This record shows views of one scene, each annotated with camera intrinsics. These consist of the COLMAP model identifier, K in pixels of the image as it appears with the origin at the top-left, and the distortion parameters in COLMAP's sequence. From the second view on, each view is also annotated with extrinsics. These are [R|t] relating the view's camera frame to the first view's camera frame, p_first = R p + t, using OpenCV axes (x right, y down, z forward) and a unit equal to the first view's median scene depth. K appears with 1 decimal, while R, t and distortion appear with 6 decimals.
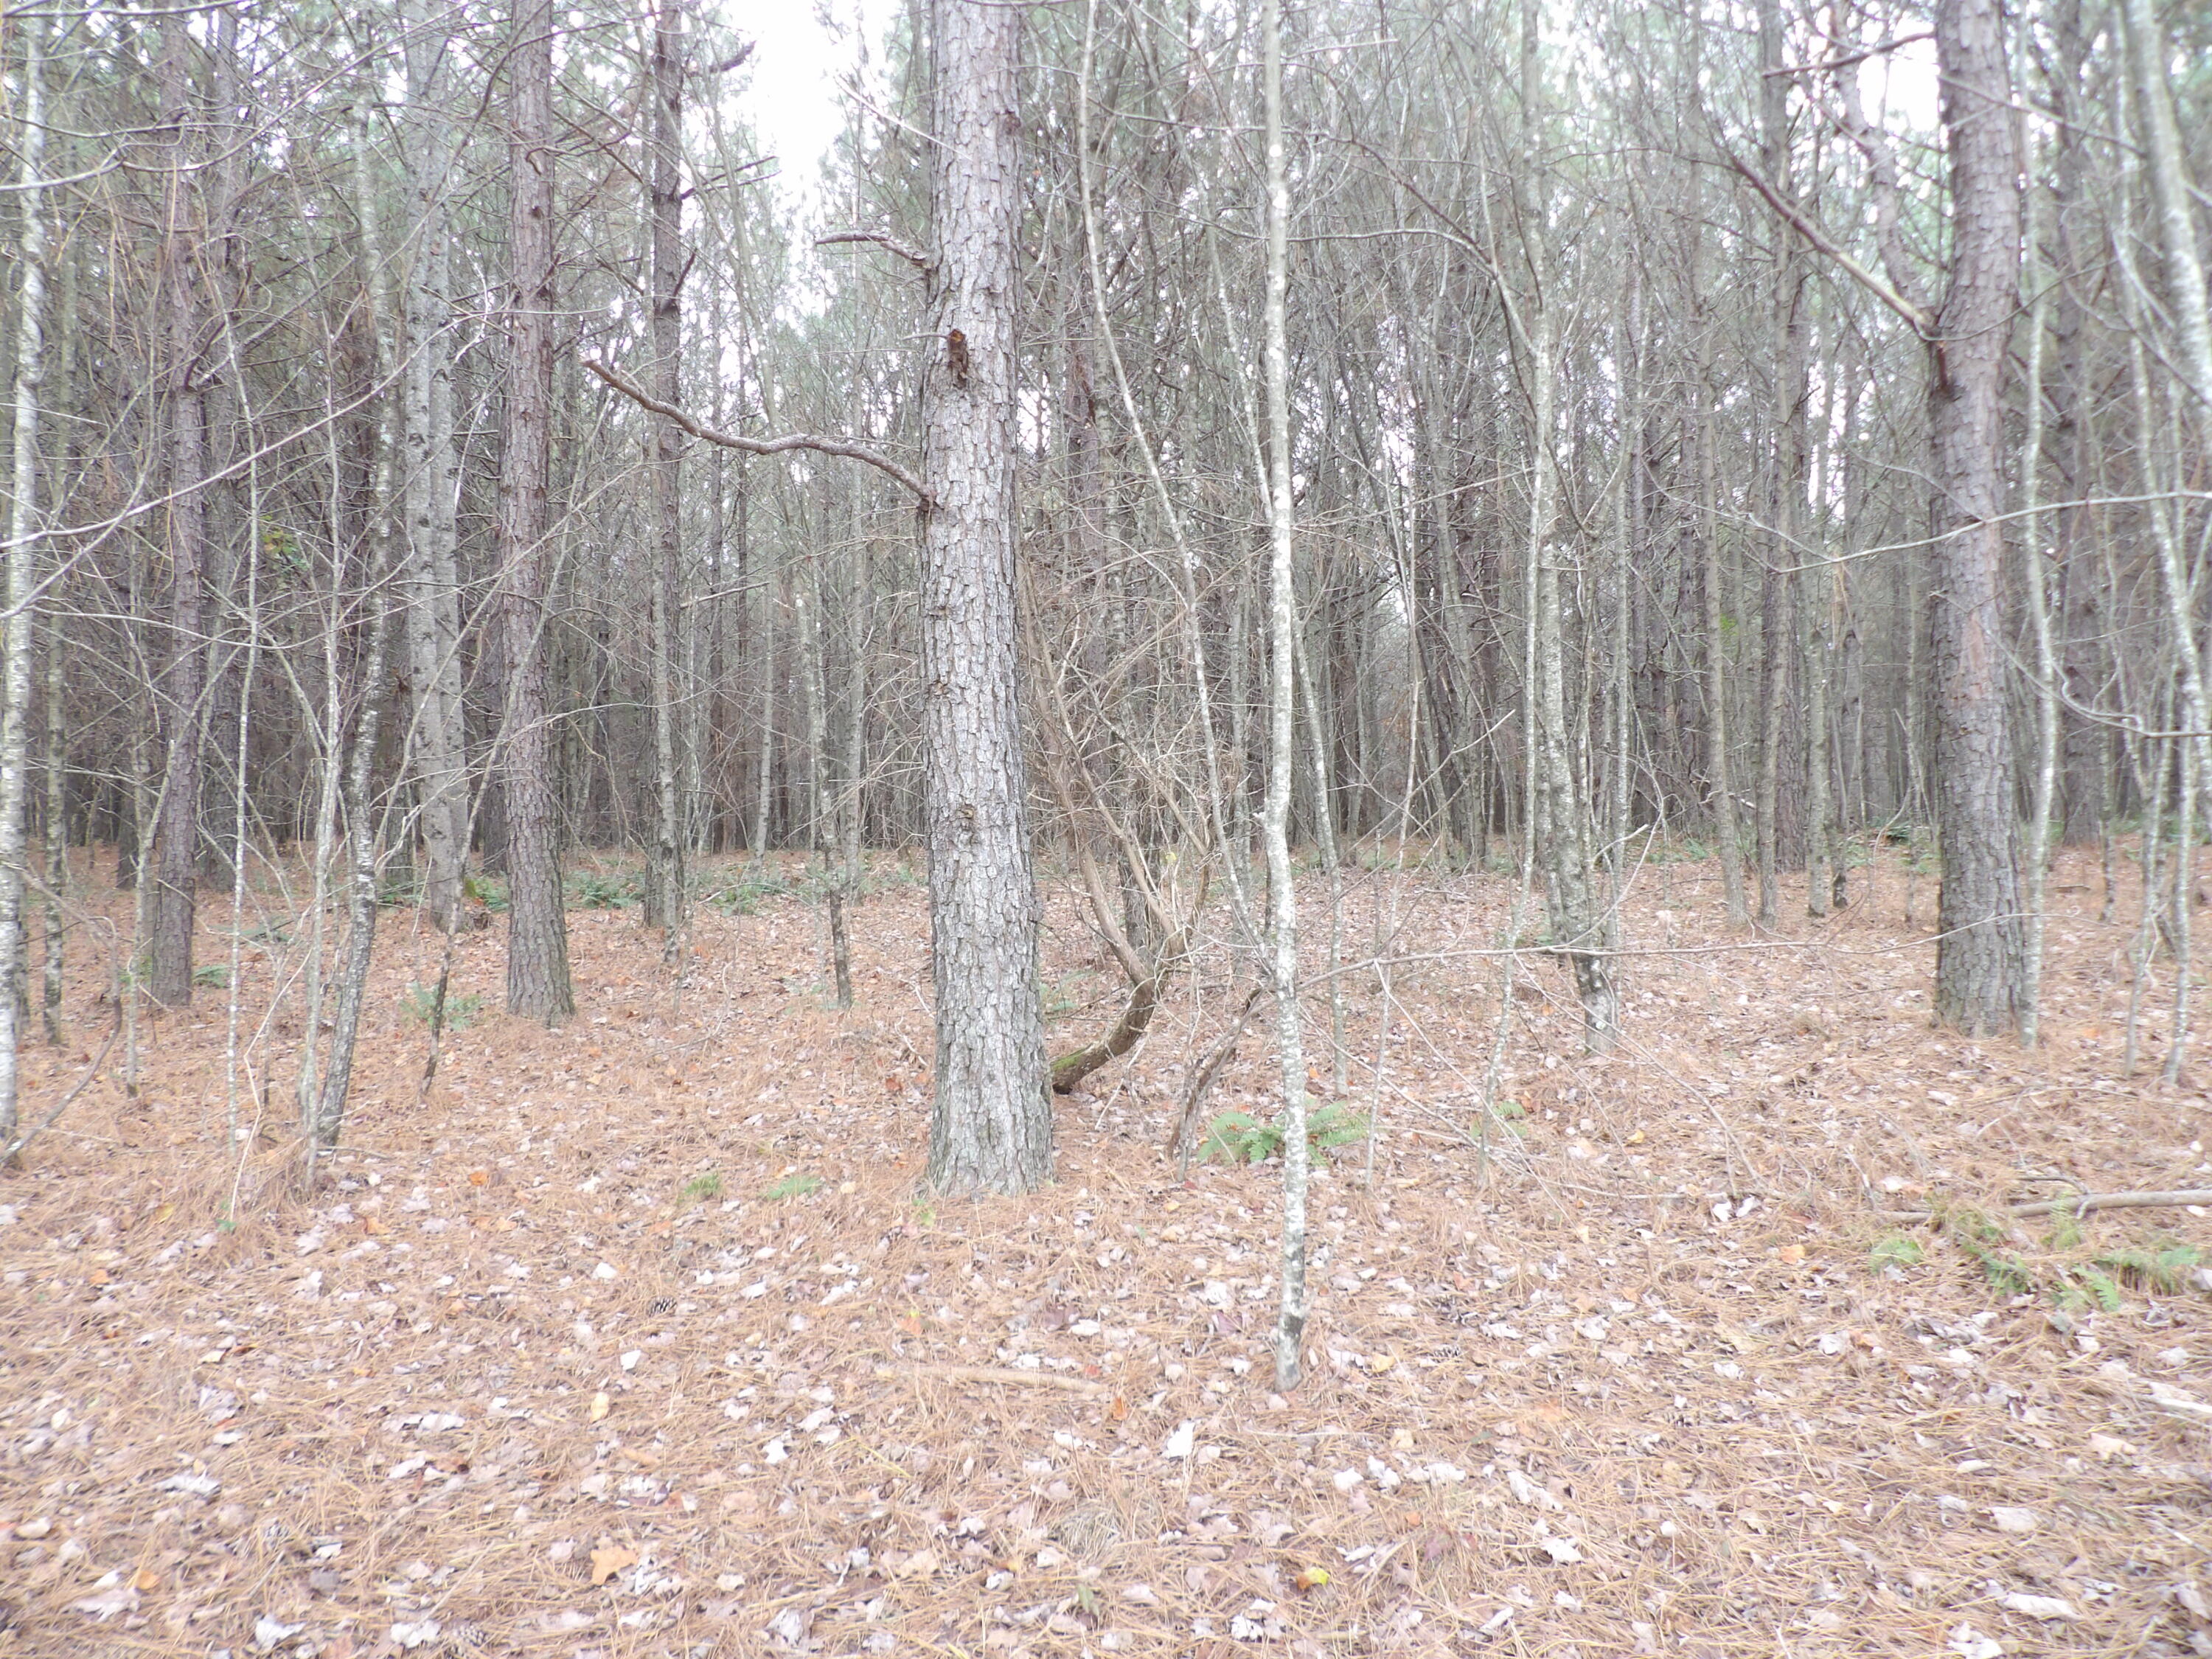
lens RADIAL K [[1589.8, 0, 1096.6], [0, 1589.8, 824.6], [0, 0, 1]] dist [-0.044301, 0.052663]
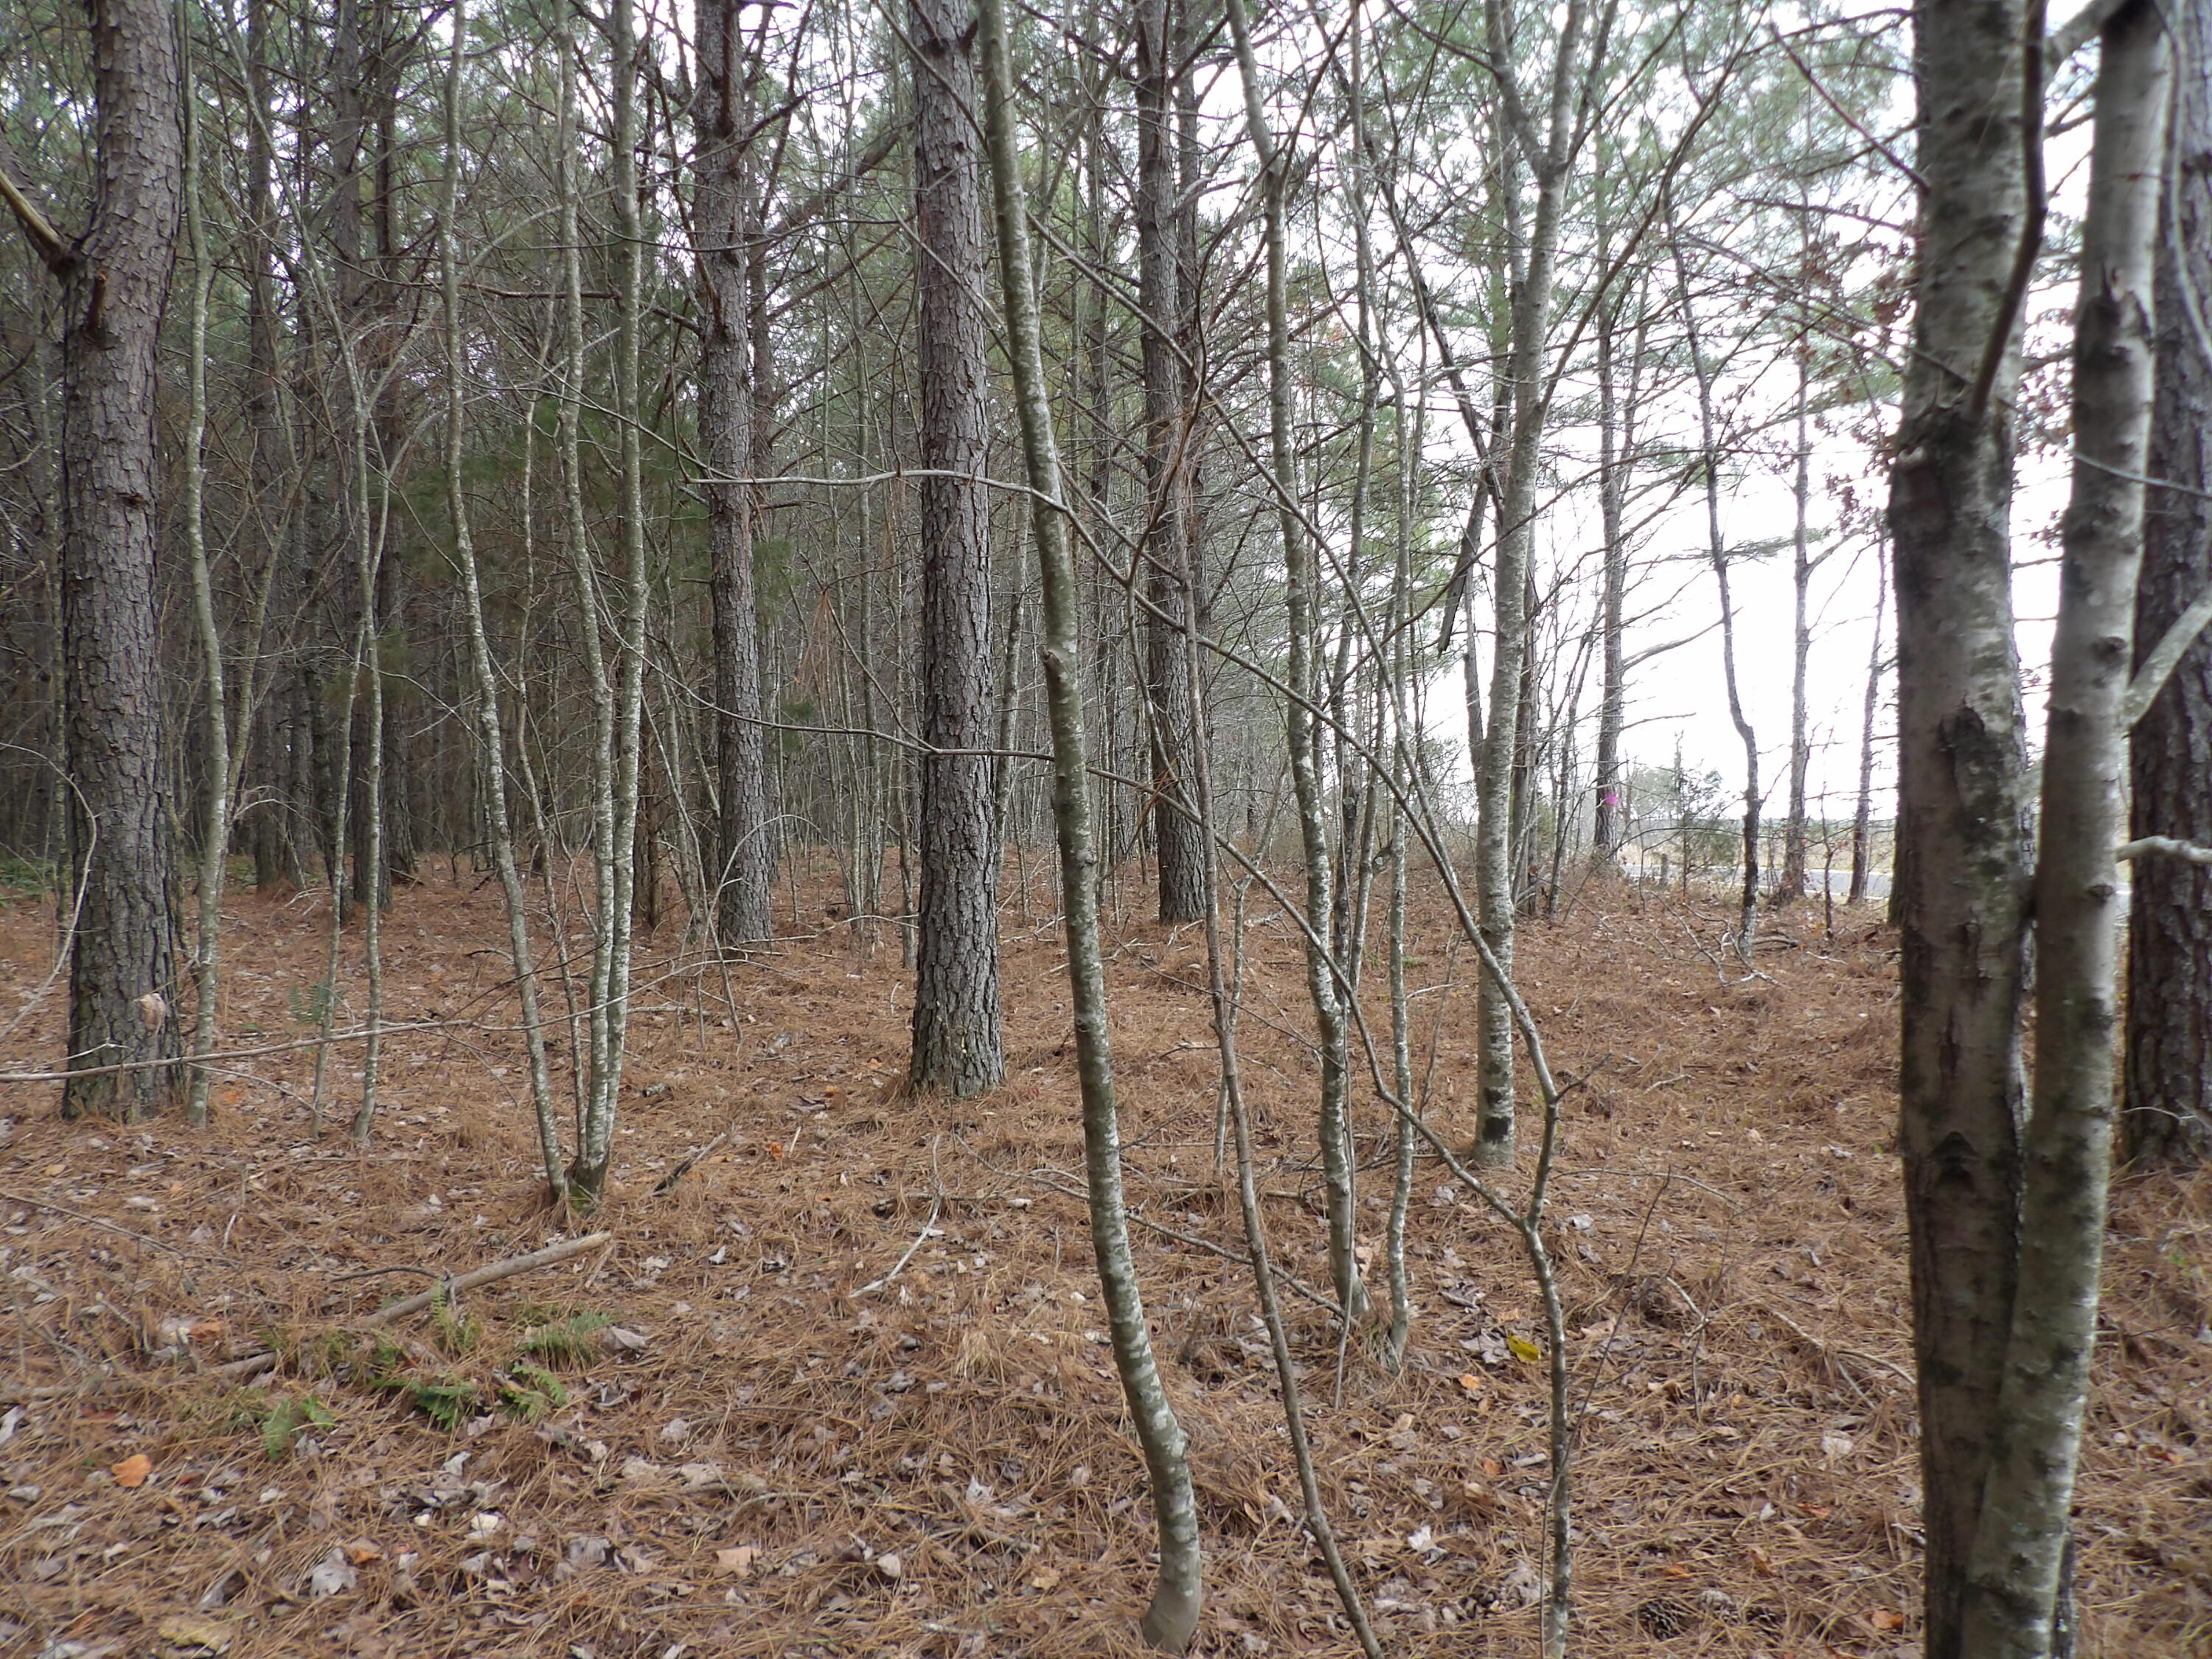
lens RADIAL K [[1589.8, 0, 1096.6], [0, 1589.8, 824.6], [0, 0, 1]] dist [-0.044301, 0.052663]
pose [[0.308526, 0.019482, 0.951016, -0.073468], [0.007578, 0.999708, -0.022938, 0.001933], [-0.951186, 0.014283, 0.308288, 0.264216]]
